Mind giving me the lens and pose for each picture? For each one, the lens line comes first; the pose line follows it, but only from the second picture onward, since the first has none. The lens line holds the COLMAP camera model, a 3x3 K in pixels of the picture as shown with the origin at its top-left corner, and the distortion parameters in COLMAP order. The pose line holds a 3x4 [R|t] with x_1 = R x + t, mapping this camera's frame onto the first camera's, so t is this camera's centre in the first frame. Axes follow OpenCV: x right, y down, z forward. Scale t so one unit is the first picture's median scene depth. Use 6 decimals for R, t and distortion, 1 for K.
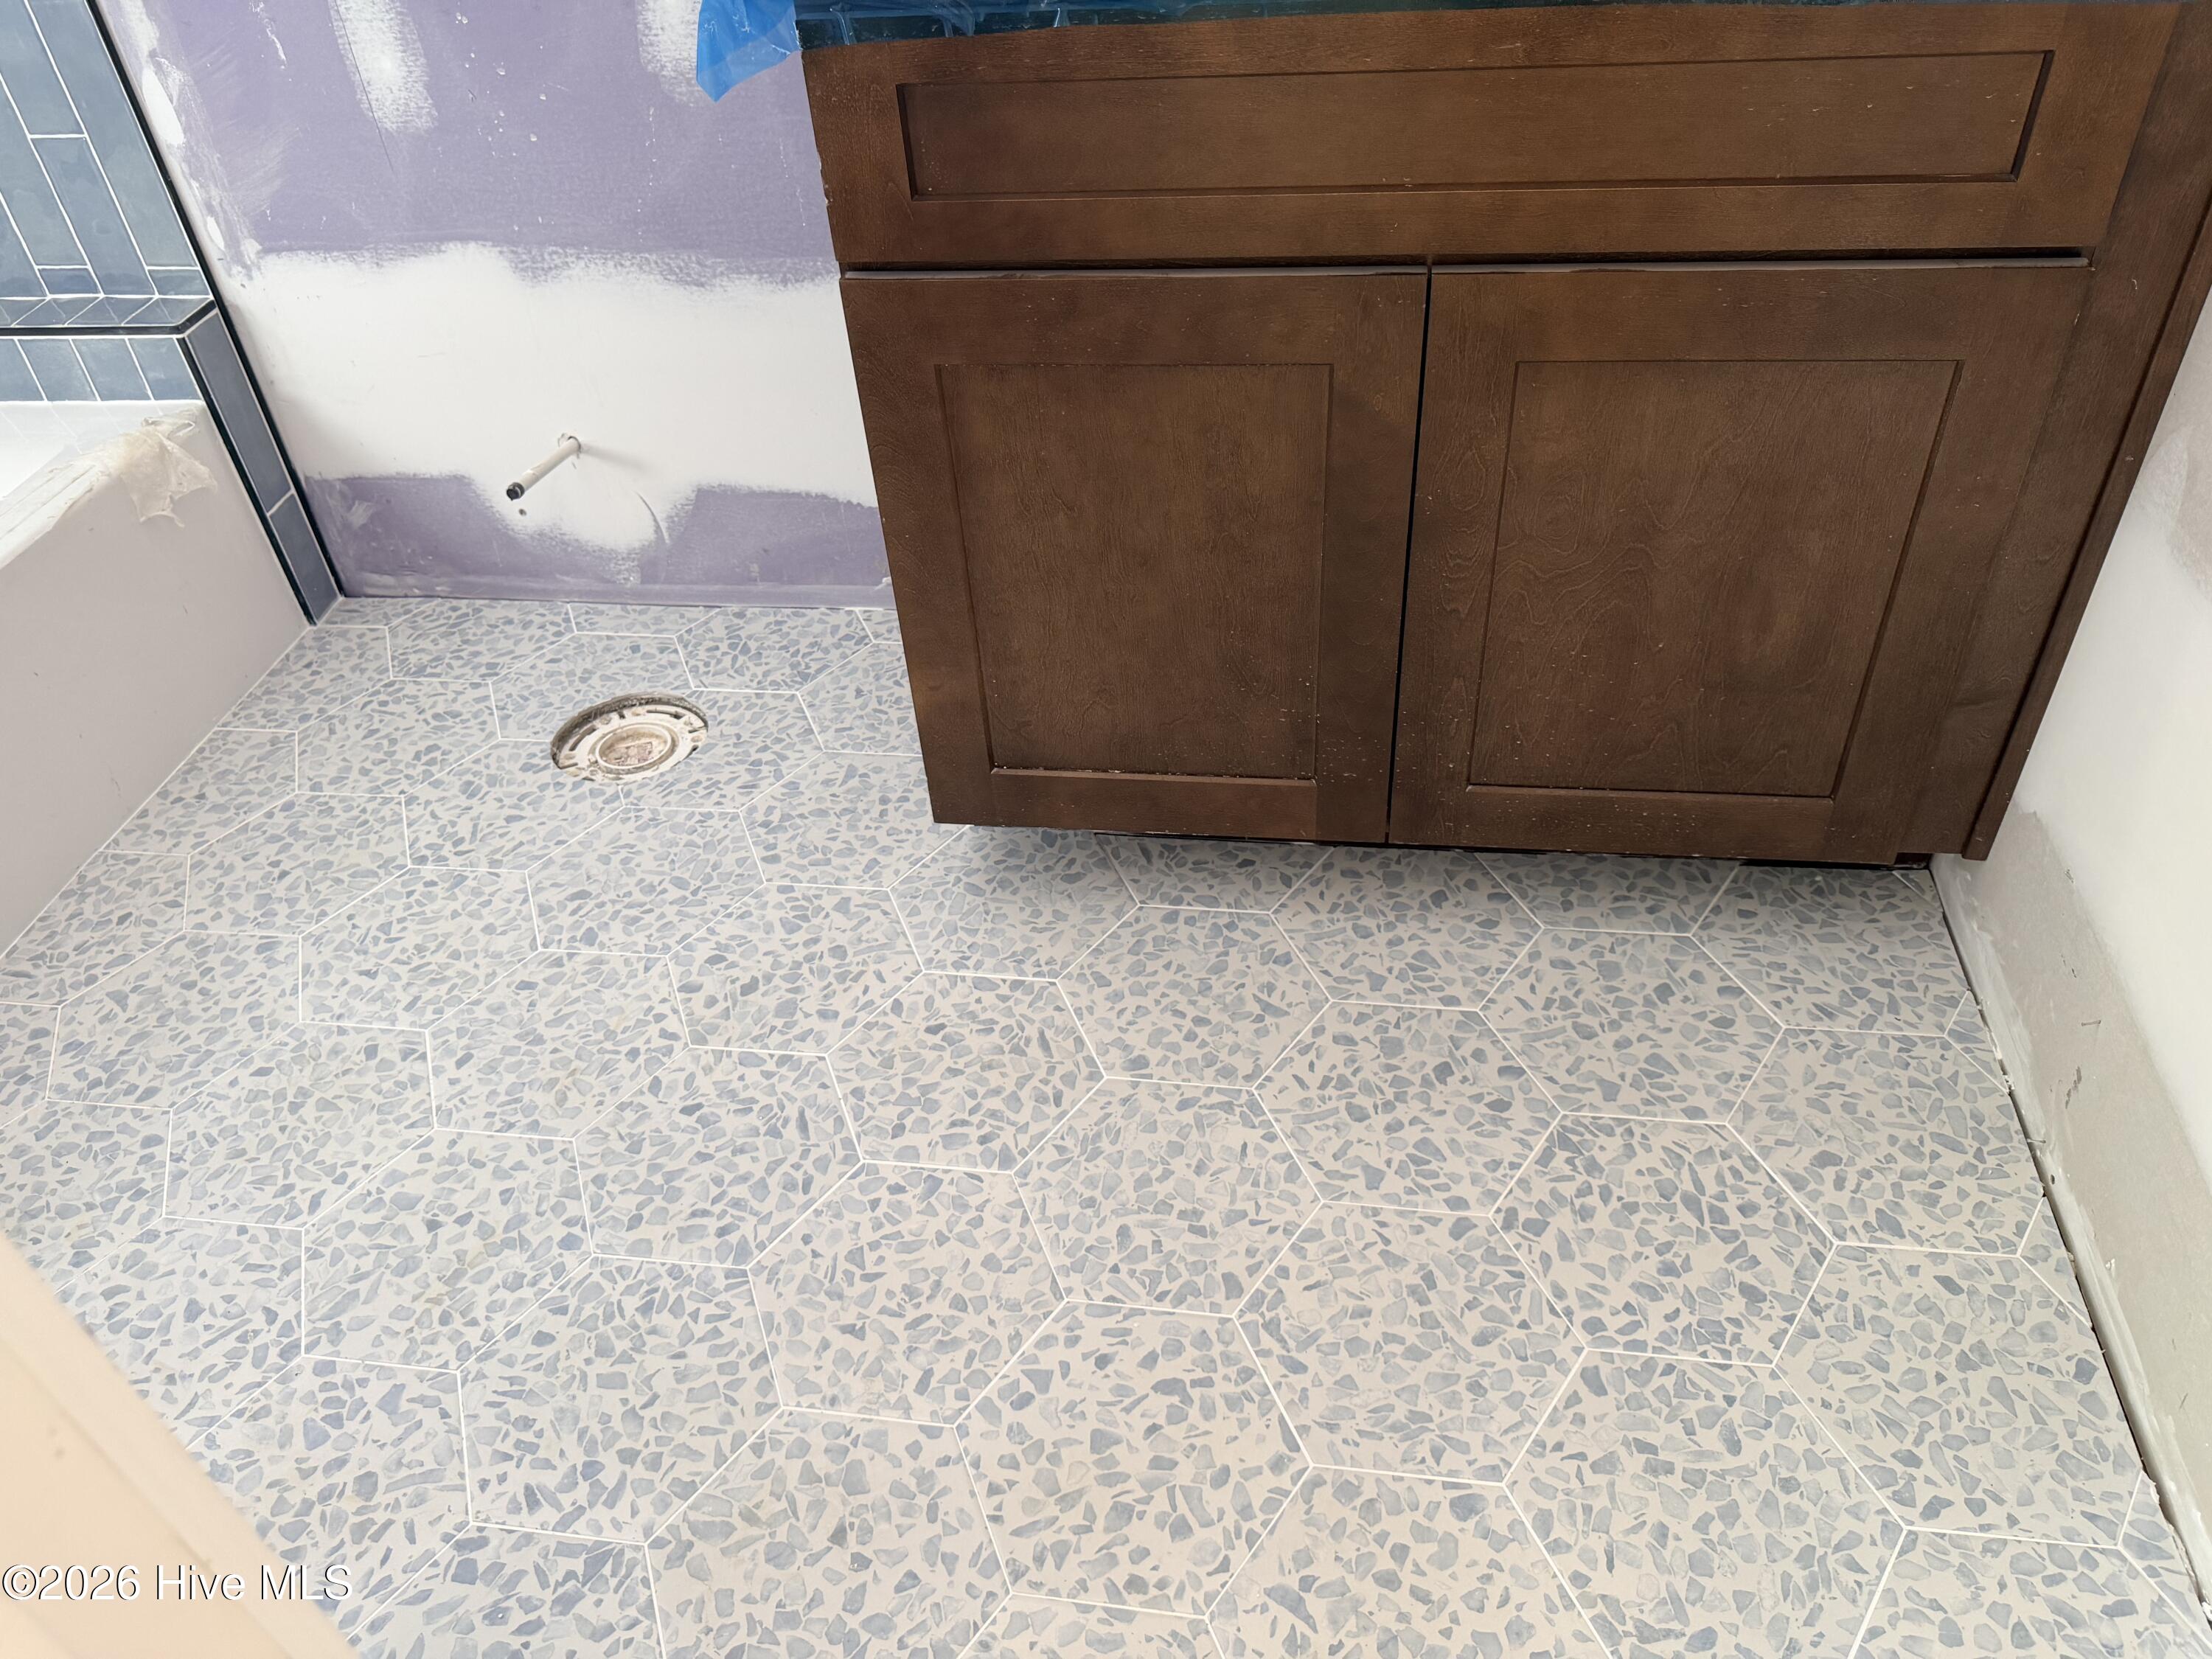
lens RADIAL K [[1593.4, 0, 1106.0], [0, 1593.4, 829.5], [0, 0, 1]] dist [0.058669, -0.089777]
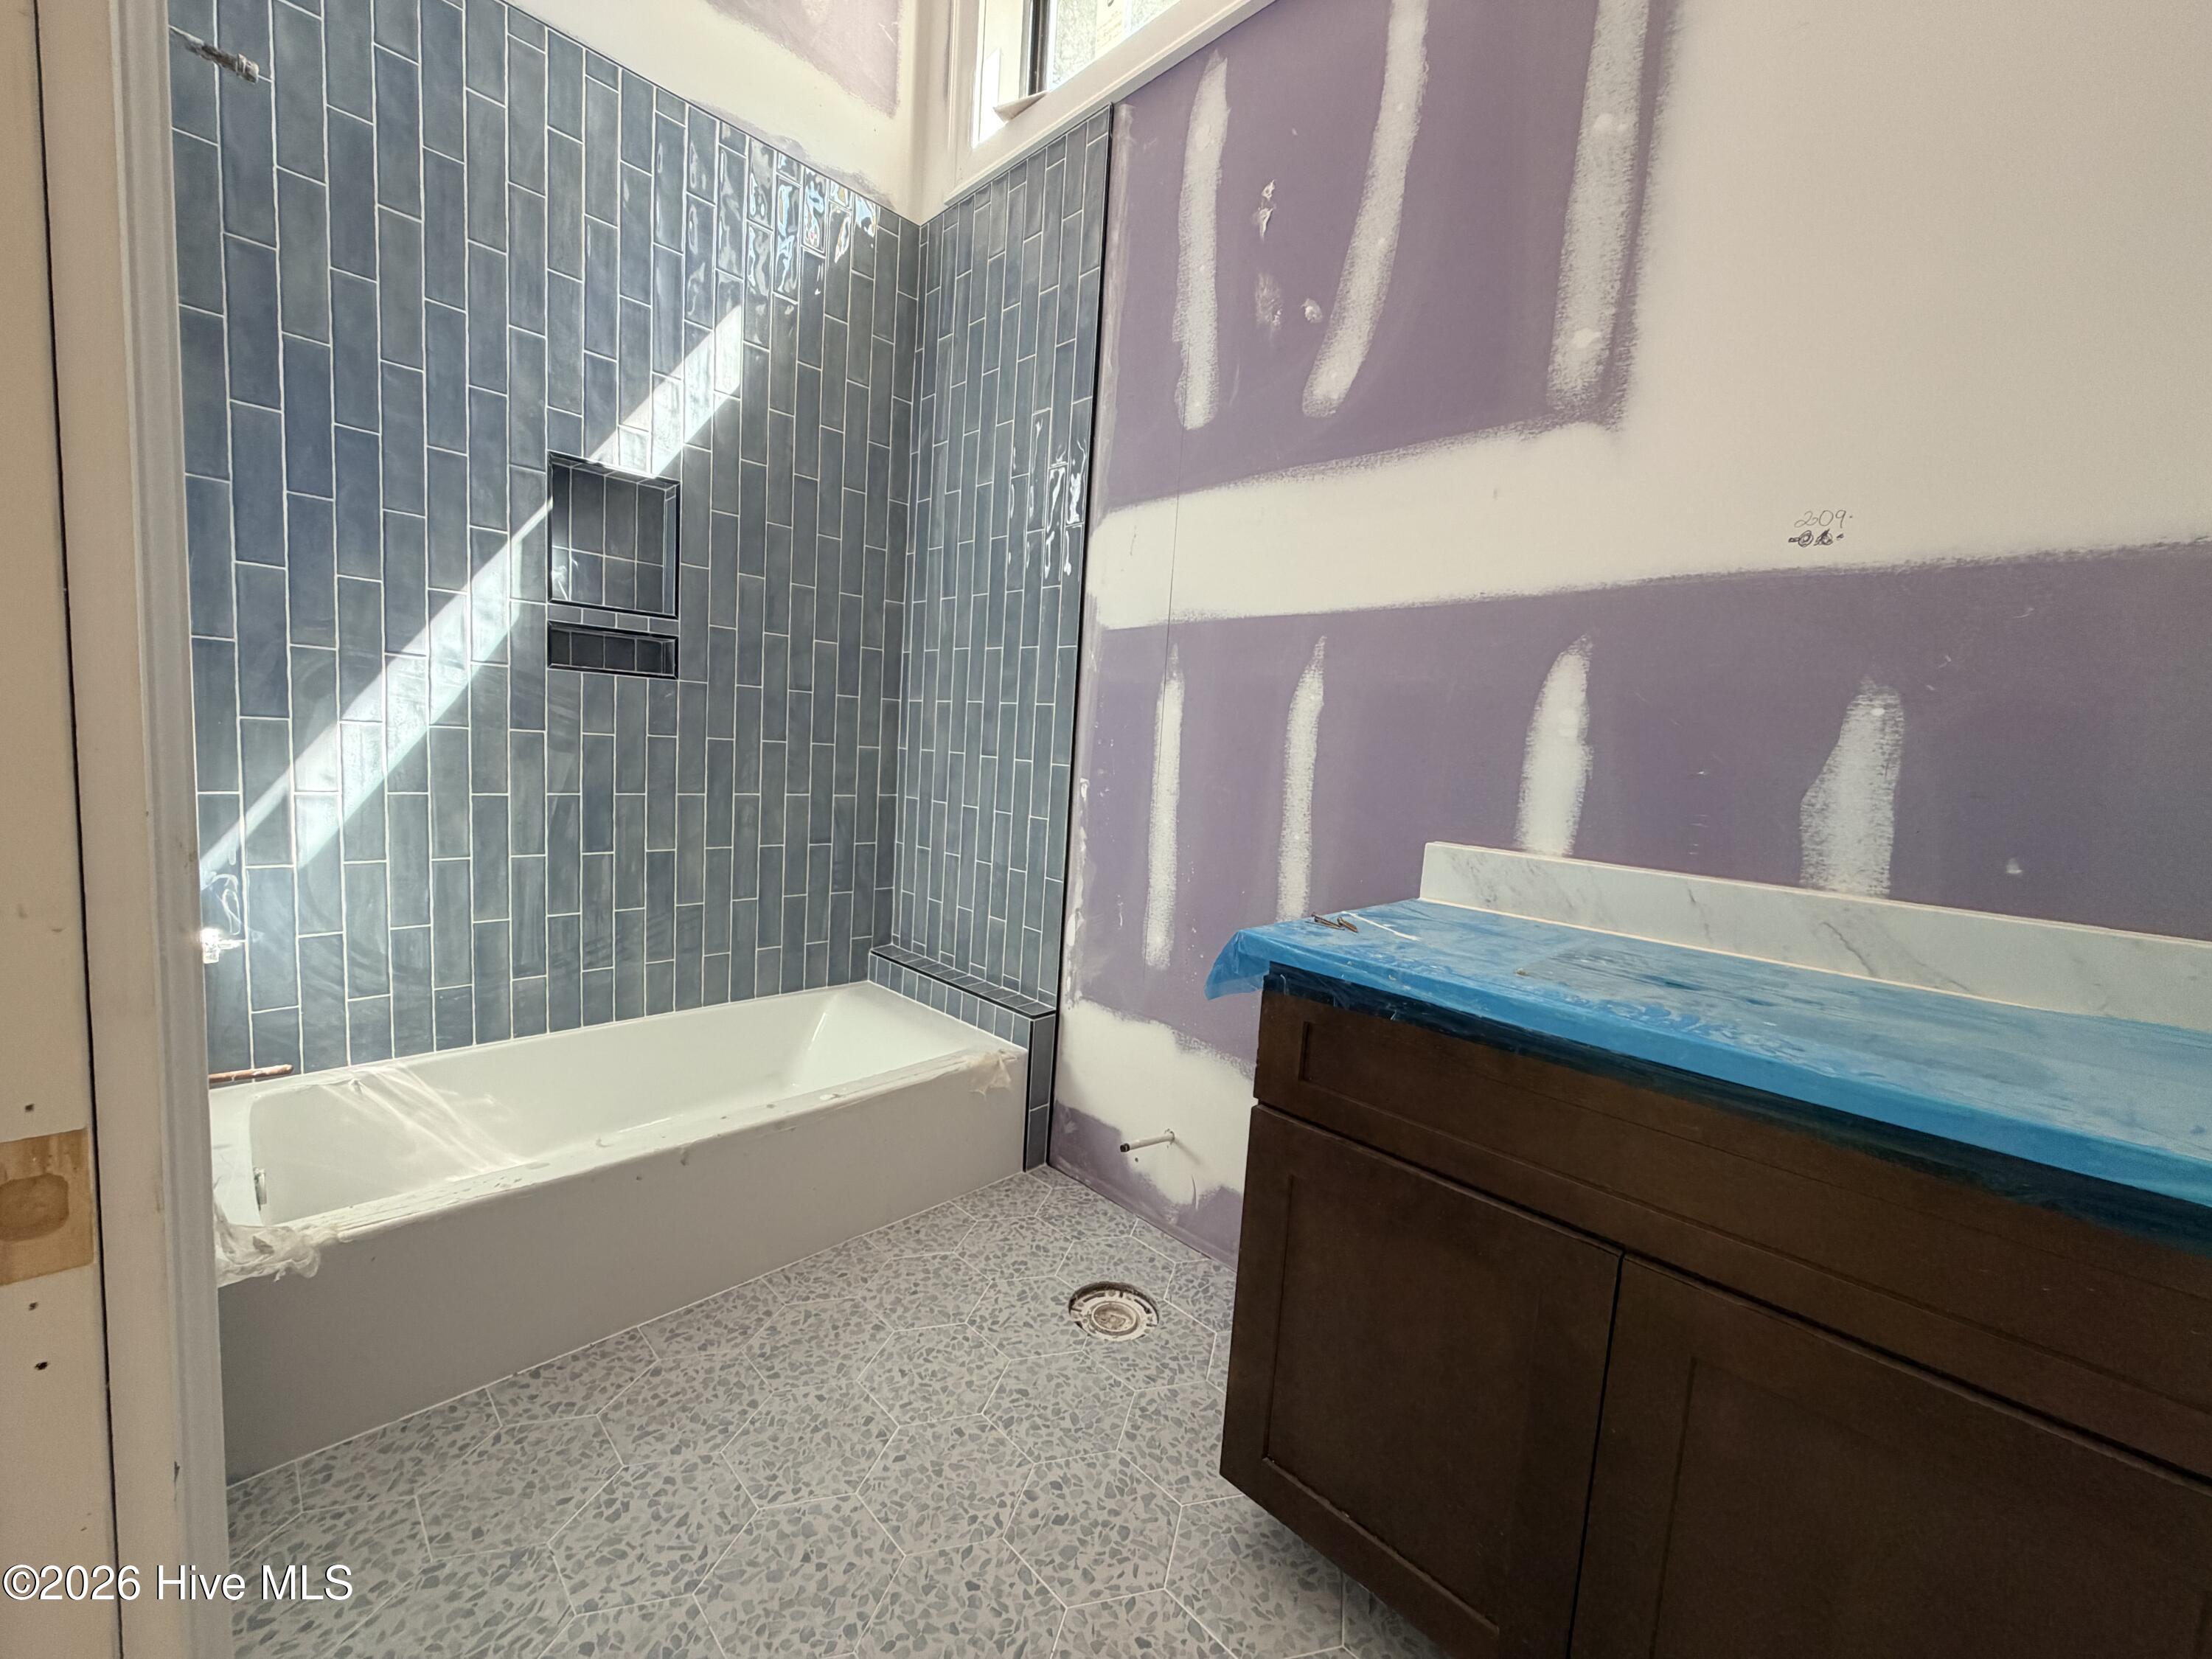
lens RADIAL K [[879.2, 0, 1106.0], [0, 879.2, 829.5], [0, 0, 1]] dist [0.000603, 0.000242]
pose [[0.793973, 0.177572, -0.581442, 0.144898], [-0.471214, 0.784052, -0.404005, -0.079416], [0.384140, 0.594753, 0.706191, 0.054165]]
